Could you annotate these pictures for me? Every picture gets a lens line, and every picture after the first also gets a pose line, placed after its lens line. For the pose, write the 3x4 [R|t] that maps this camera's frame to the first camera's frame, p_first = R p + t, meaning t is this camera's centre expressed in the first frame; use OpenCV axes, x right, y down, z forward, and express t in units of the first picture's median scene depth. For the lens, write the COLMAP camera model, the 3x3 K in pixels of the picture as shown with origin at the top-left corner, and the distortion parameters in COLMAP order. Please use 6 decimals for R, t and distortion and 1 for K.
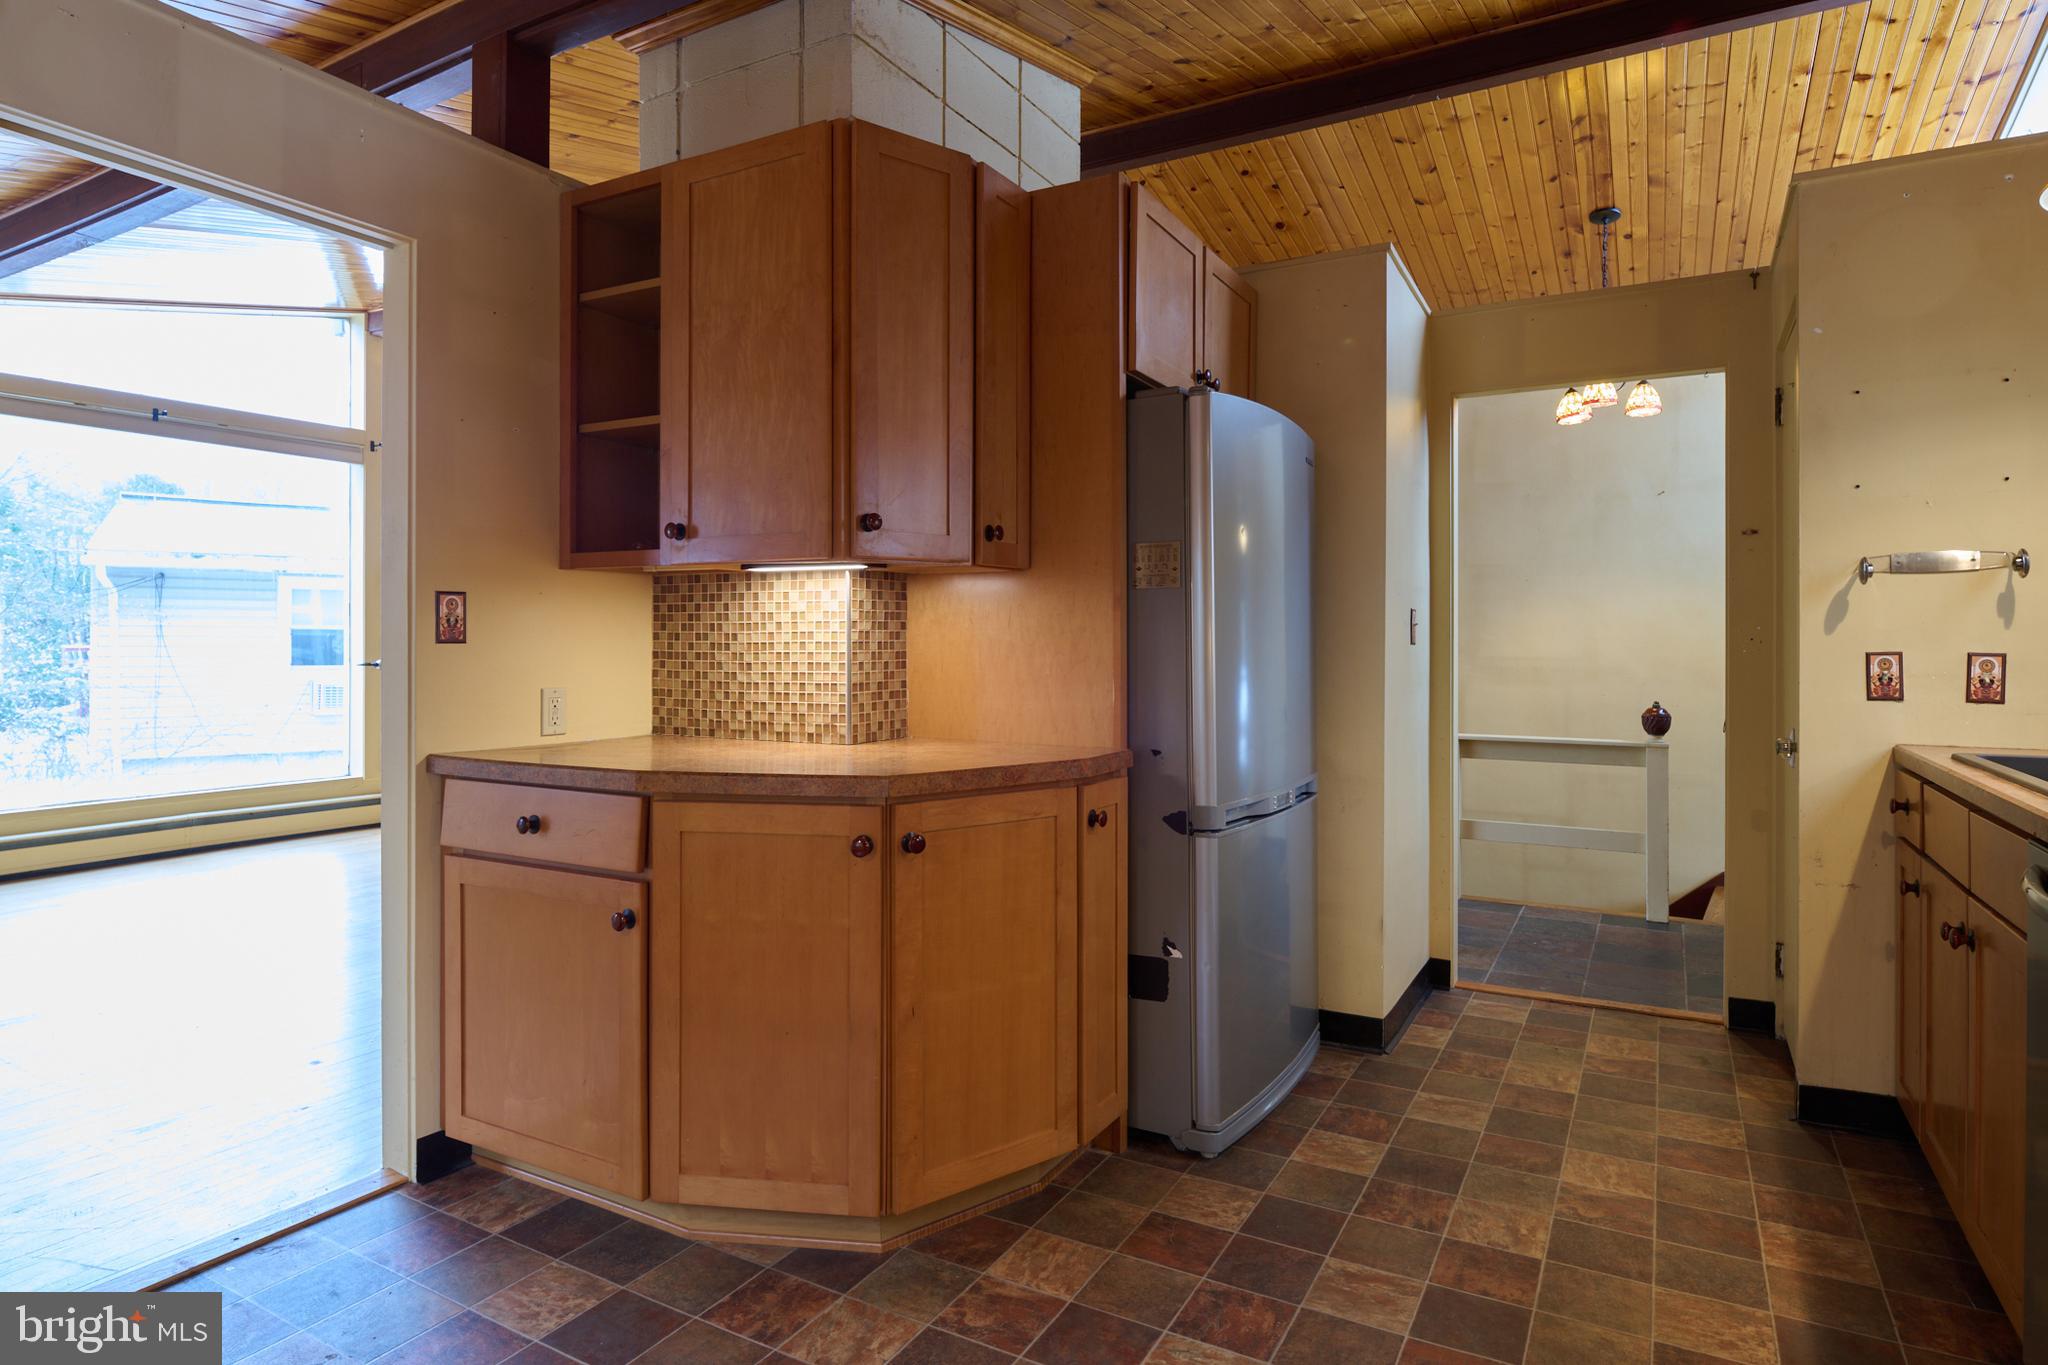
lens RADIAL K [[1126.2, 0, 1029.2], [0, 1126.2, 644.5], [0, 0, 1]] dist [-0.003569, -0.002145]
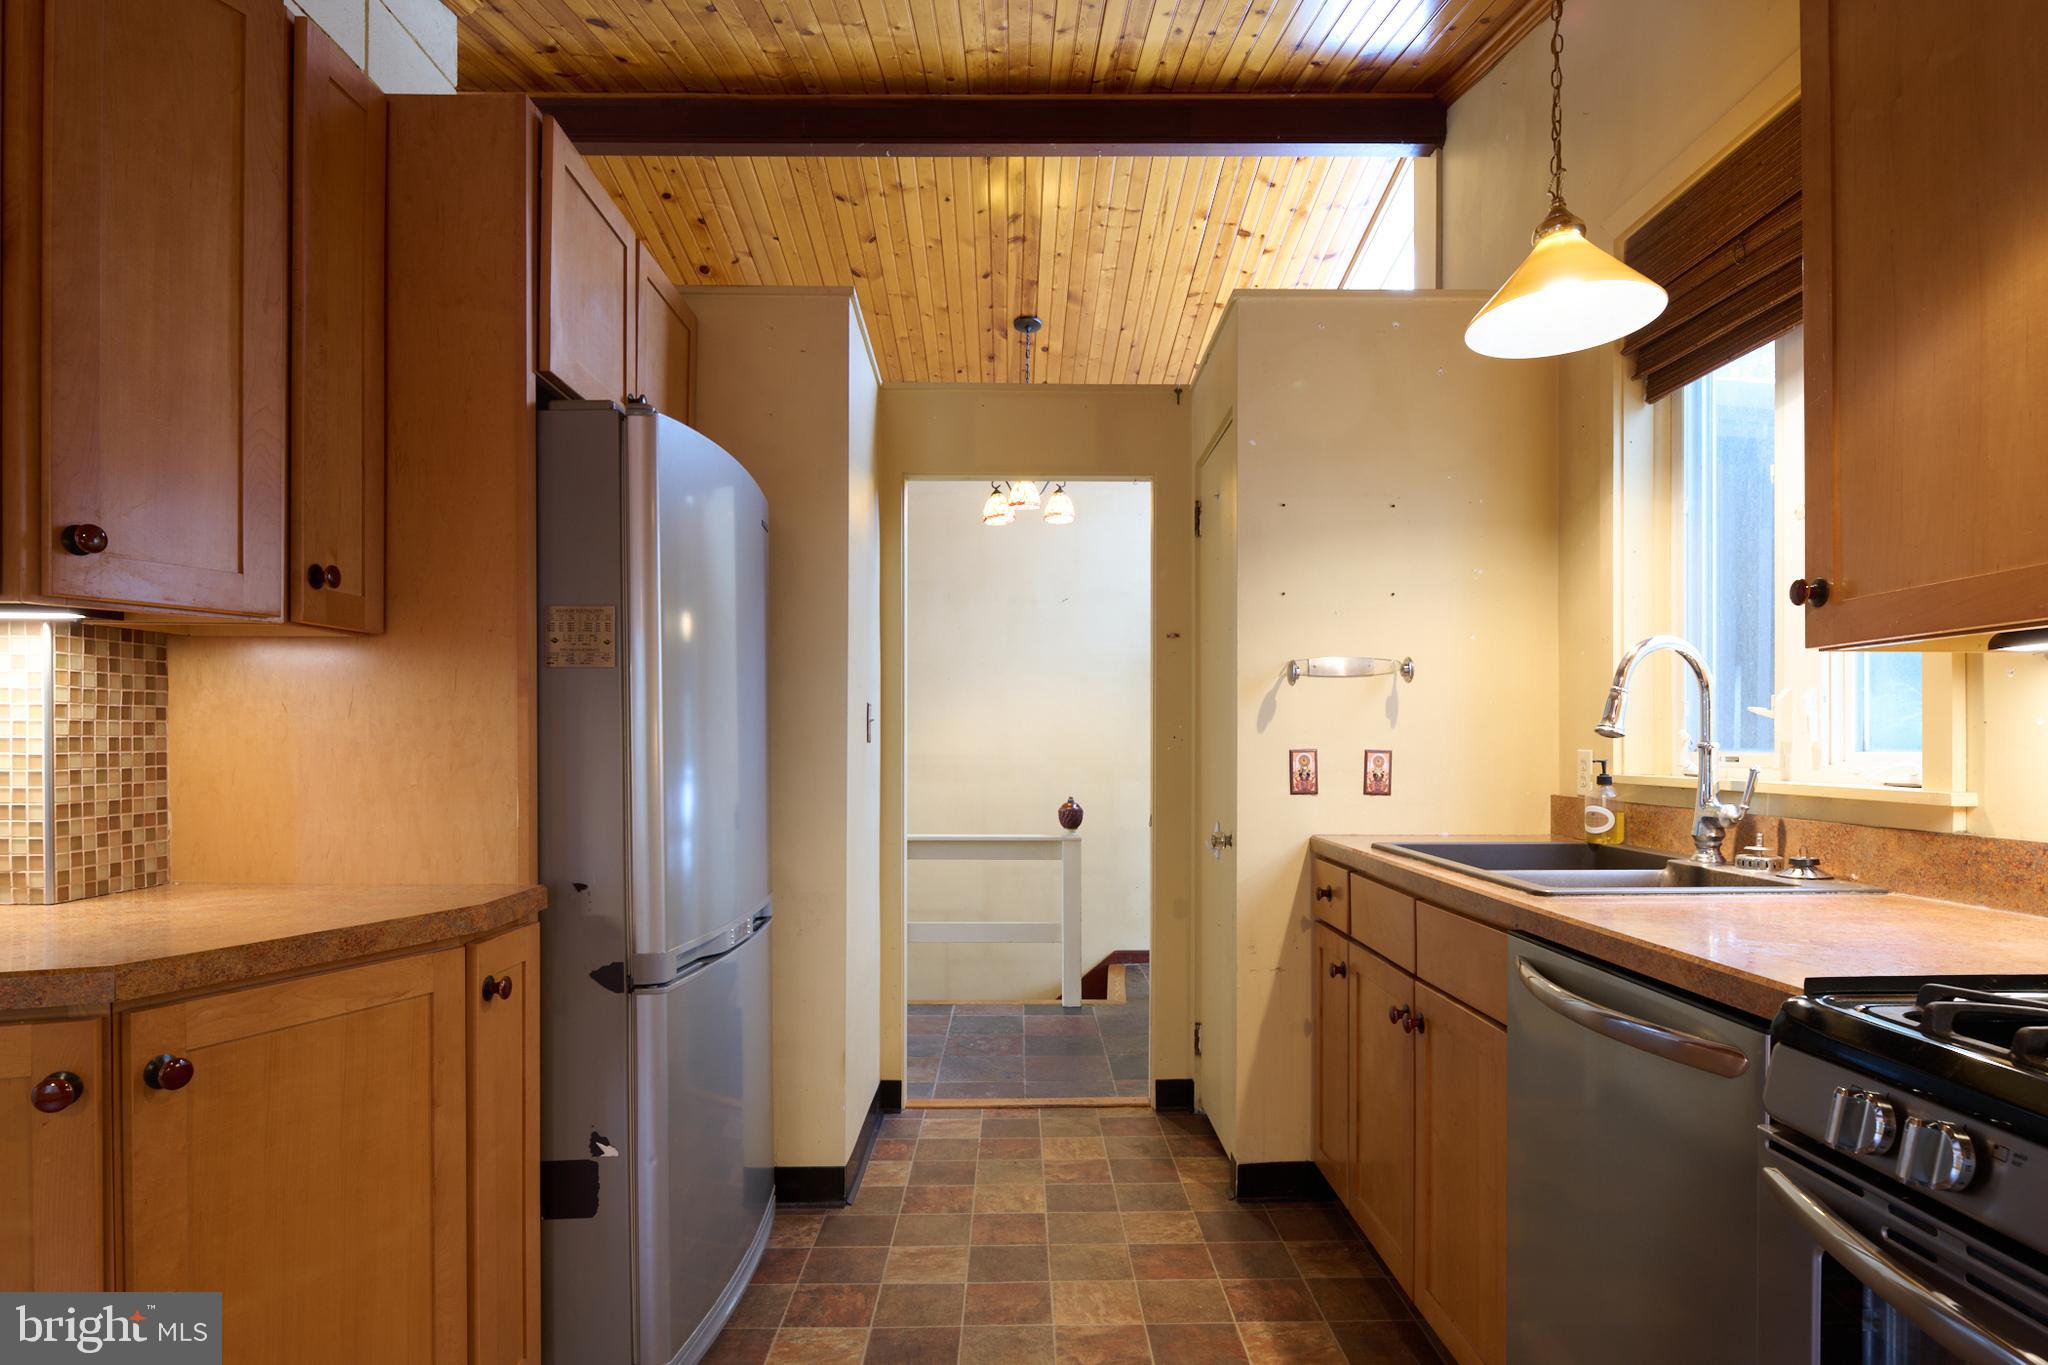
lens RADIAL K [[1116.9, 0, 1030.6], [0, 1116.9, 746.0], [0, 0, 1]] dist [0.000249, -0.007908]
pose [[0.861084, -0.001667, 0.508461, -0.006260], [-0.000001, 0.999995, 0.003280, -0.000074], [-0.508464, -0.002824, 0.861079, 0.196901]]
